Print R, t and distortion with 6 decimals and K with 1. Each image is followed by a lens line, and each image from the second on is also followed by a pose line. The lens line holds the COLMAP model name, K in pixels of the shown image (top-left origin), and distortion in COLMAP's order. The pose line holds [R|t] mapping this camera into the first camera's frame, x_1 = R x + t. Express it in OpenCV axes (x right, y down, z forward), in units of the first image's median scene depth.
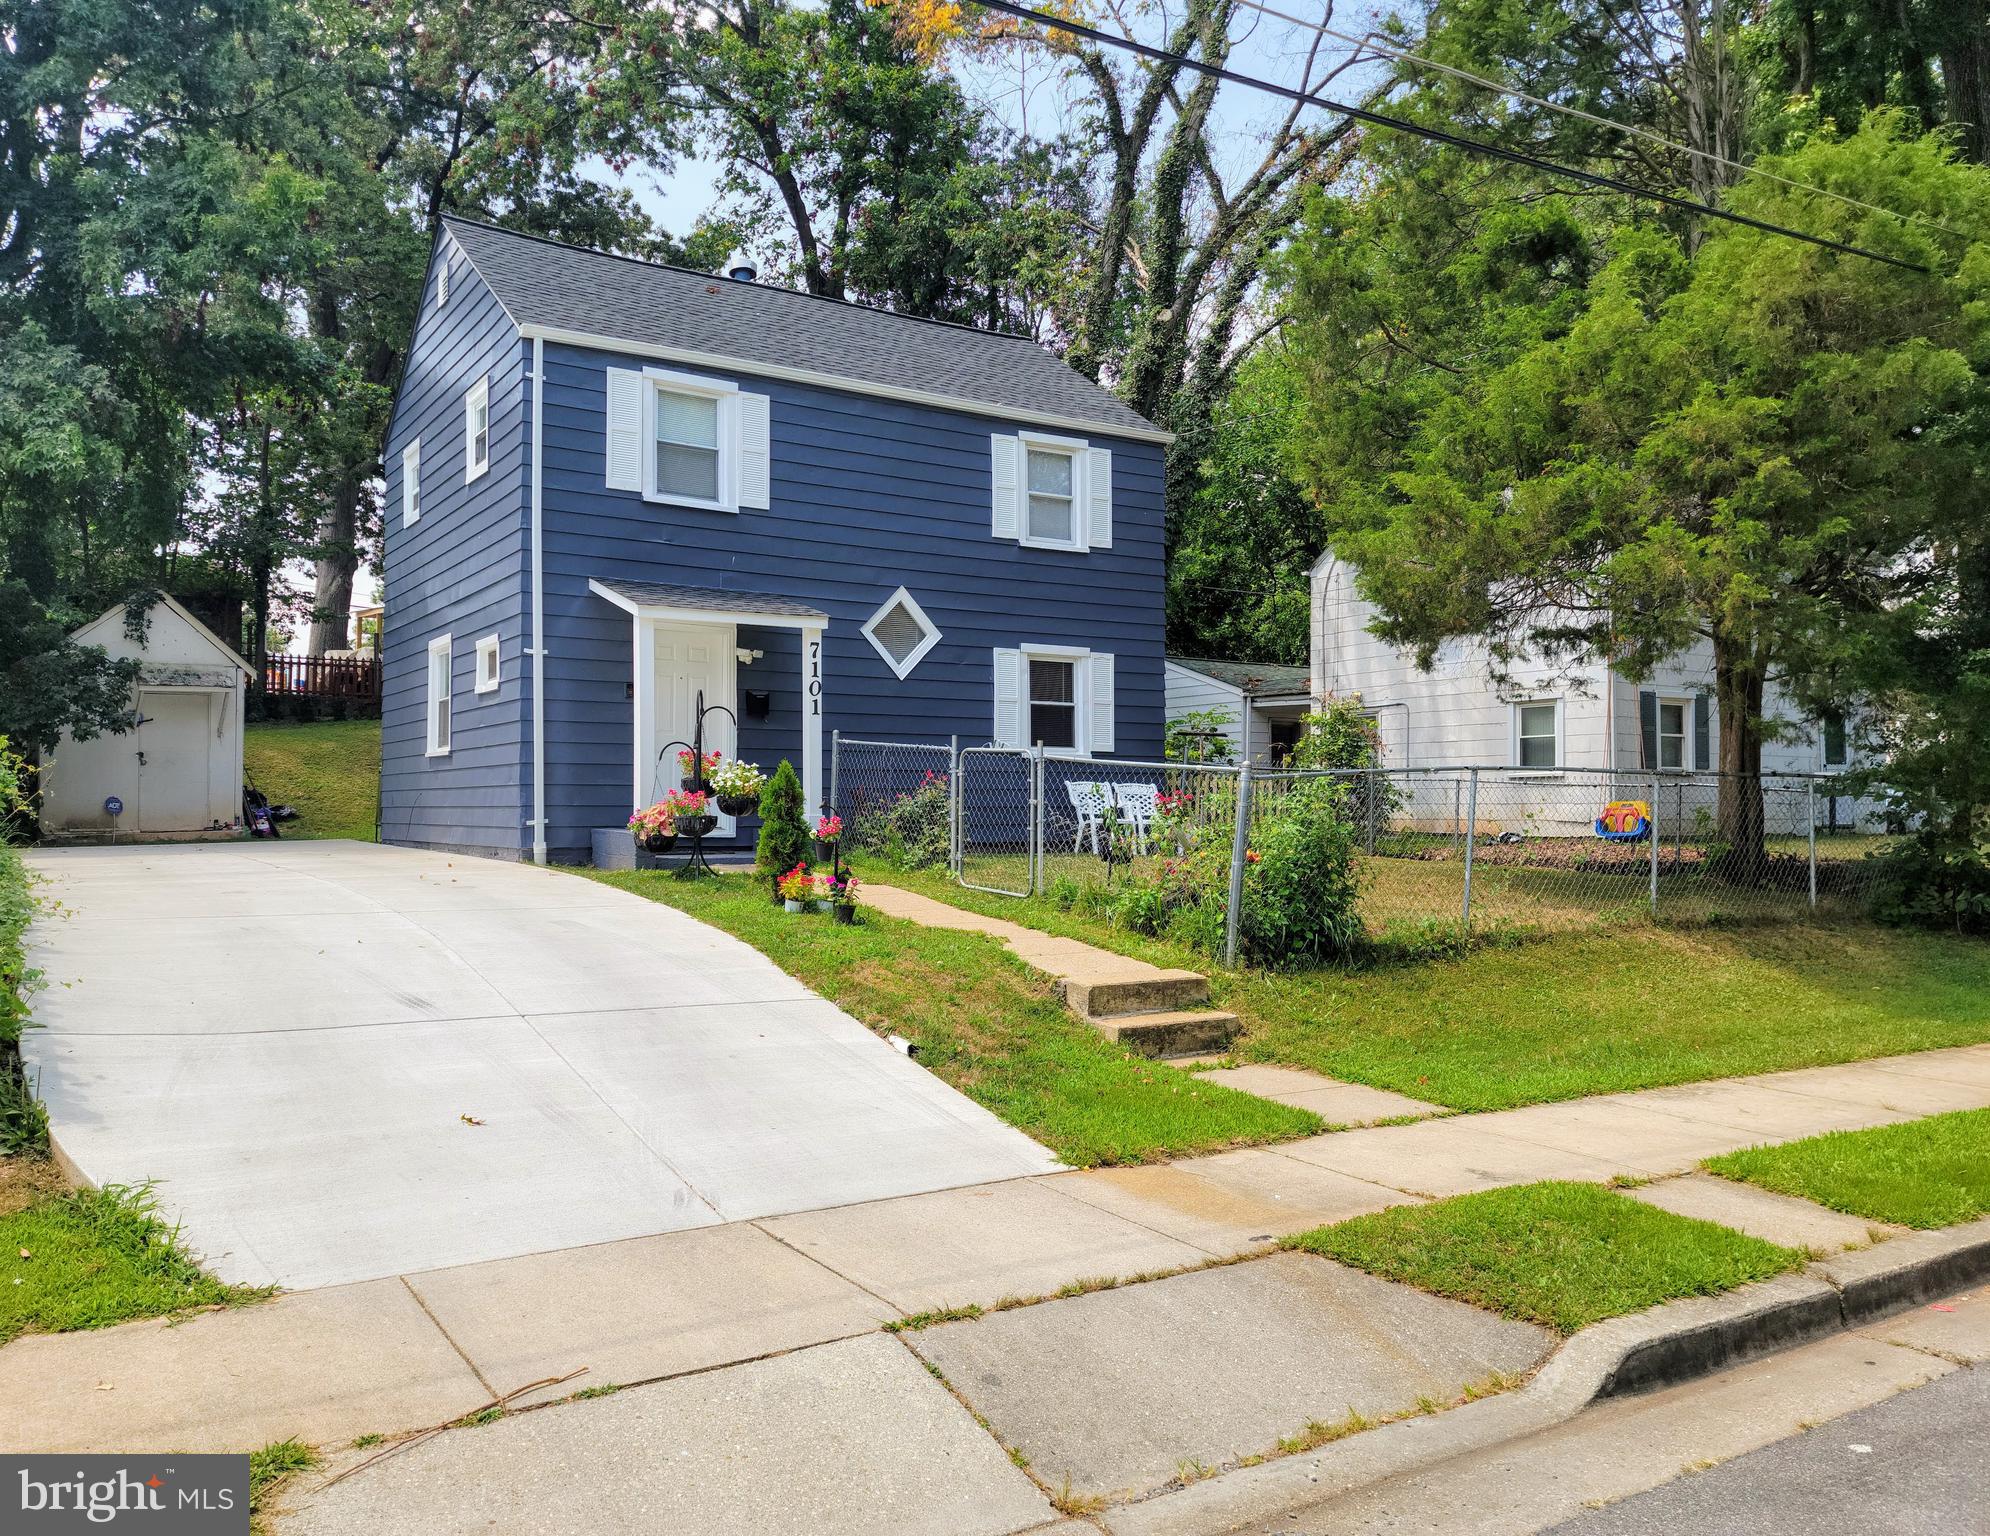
lens RADIAL K [[1491.2, 0, 969.7], [0, 1491.2, 773.9], [0, 0, 1]] dist [0.060834, -0.024352]
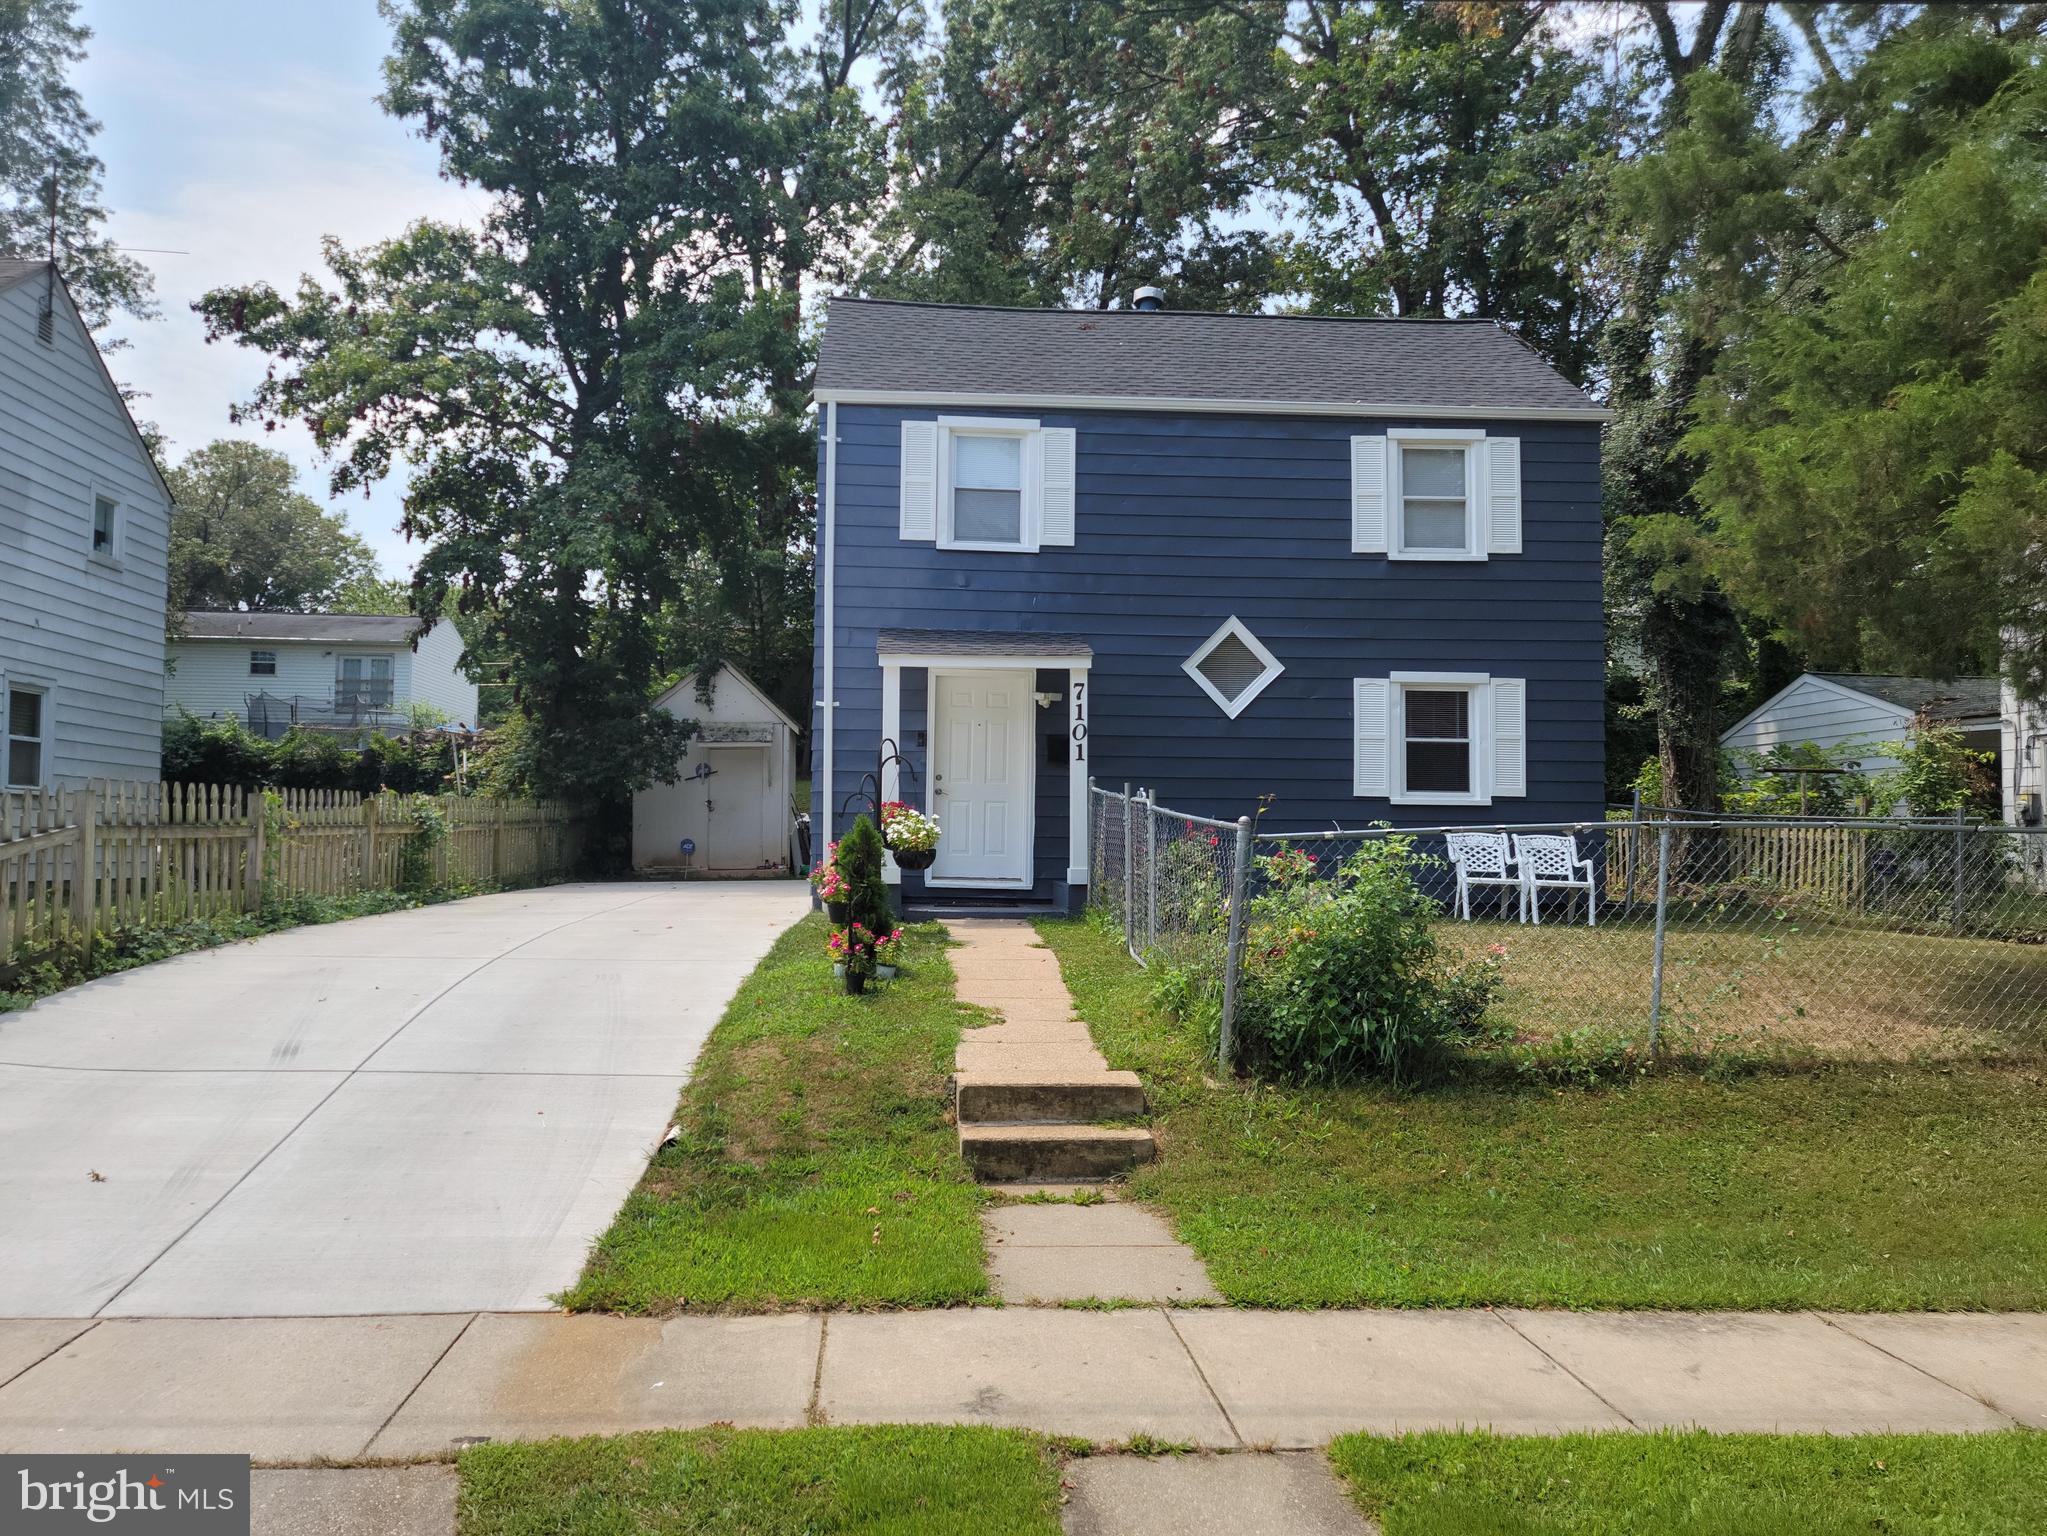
lens RADIAL K [[1497.5, 0, 1013.1], [0, 1497.5, 760.5], [0, 0, 1]] dist [0.089336, -0.084244]
pose [[0.881543, -0.016866, -0.471802, 0.281751], [0.000411, 0.999389, -0.034958, -0.006414], [0.472104, 0.030623, 0.881011, 0.142100]]
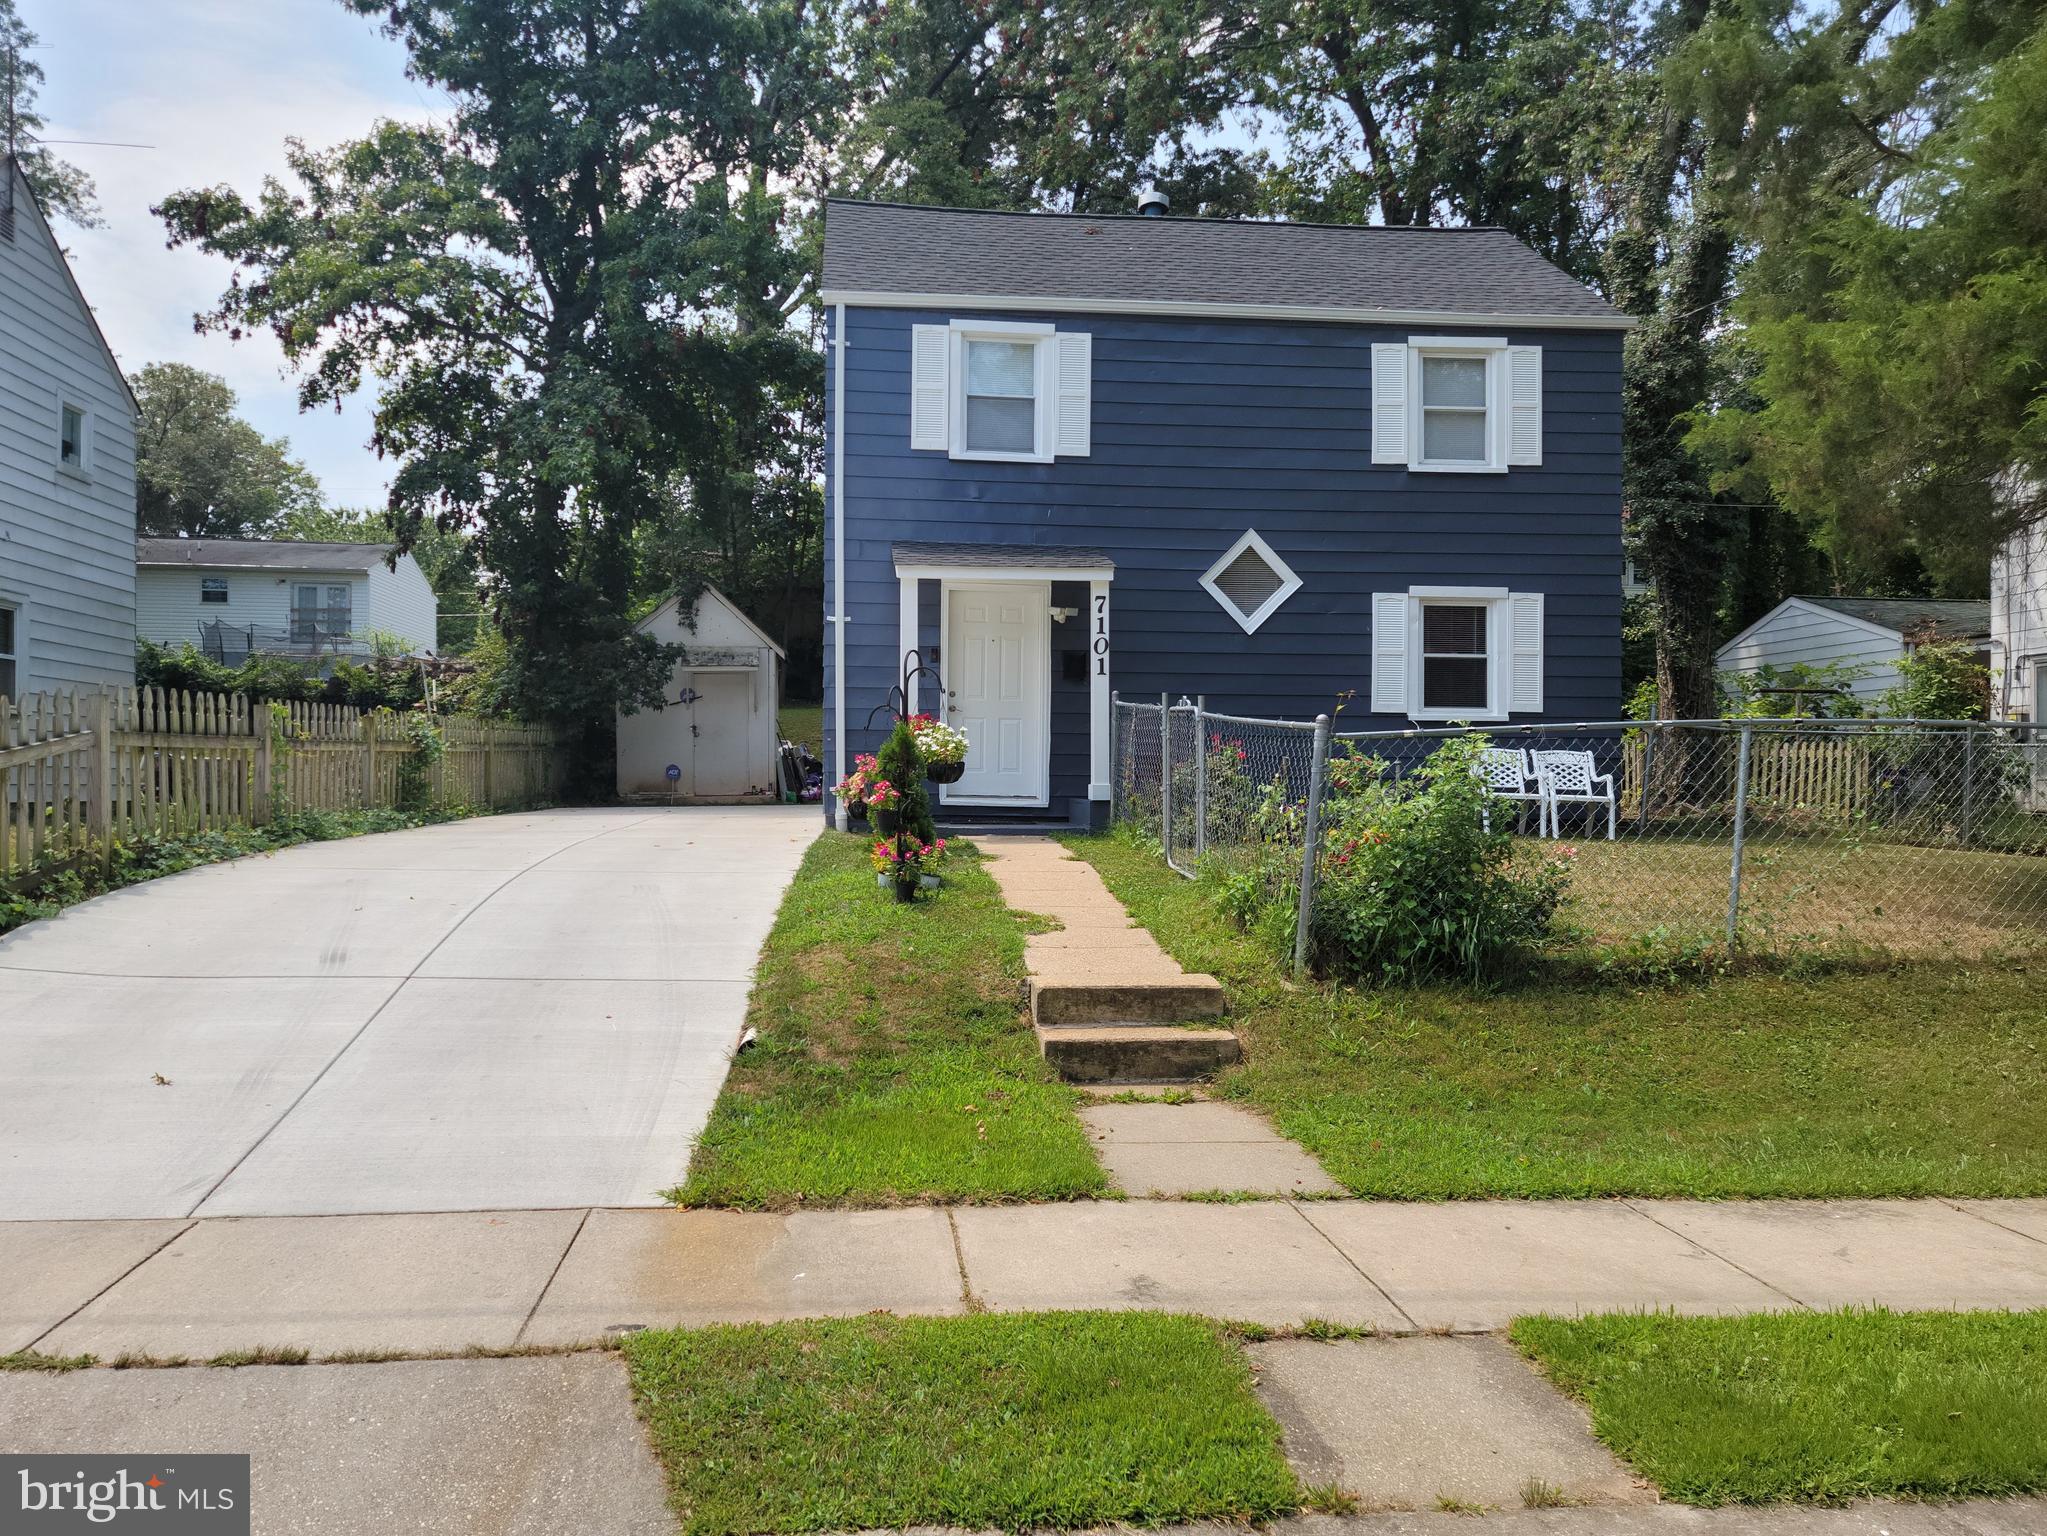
lens RADIAL K [[1497.5, 0, 1005.6], [0, 1497.5, 768.6], [0, 0, 1]] dist [0.089336, -0.084244]
pose [[0.893338, 0.003751, -0.449369, 0.241100], [0.002230, 0.999916, 0.012779, 0.005714], [0.449379, -0.012418, 0.893255, 0.137570]]
